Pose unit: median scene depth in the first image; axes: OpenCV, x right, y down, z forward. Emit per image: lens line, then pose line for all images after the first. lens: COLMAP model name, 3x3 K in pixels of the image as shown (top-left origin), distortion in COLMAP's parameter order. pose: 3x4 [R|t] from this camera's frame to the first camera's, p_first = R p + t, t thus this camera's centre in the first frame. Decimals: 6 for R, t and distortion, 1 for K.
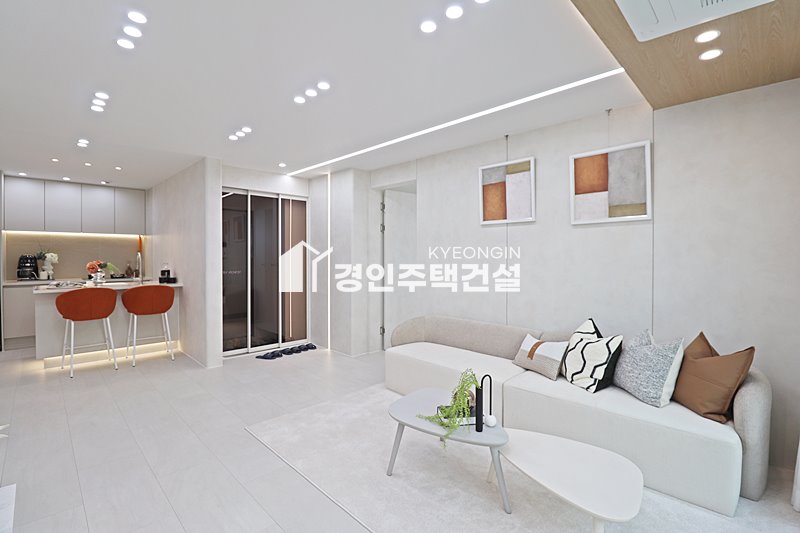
lens RADIAL K [[368.1, 0, 398.8], [0, 368.1, 263.2], [0, 0, 1]] dist [-0.007187, -0.006896]
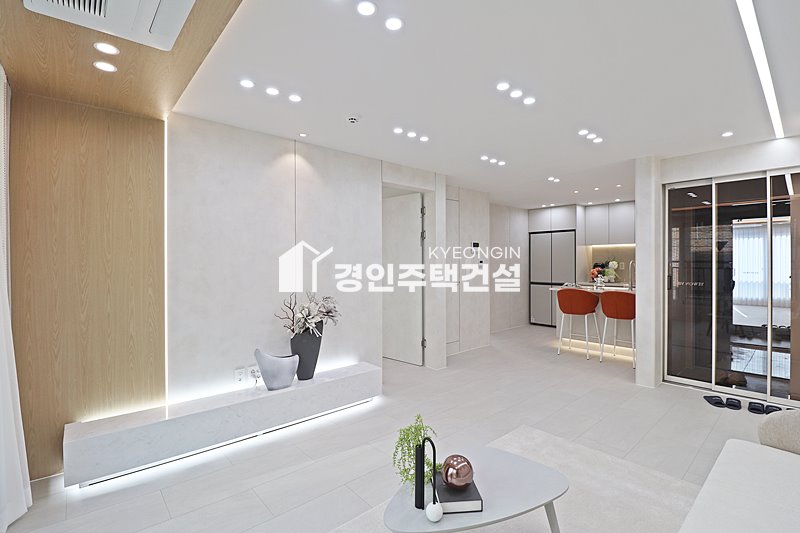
lens RADIAL K [[368.1, 0, 405.6], [0, 368.1, 263.3], [0, 0, 1]] dist [-0.007187, -0.006896]
pose [[-0.056271, -0.001095, -0.998415, 0.432046], [-0.014453, 0.999896, -0.000282, -0.013121], [0.998311, 0.014414, -0.056281, 0.451588]]
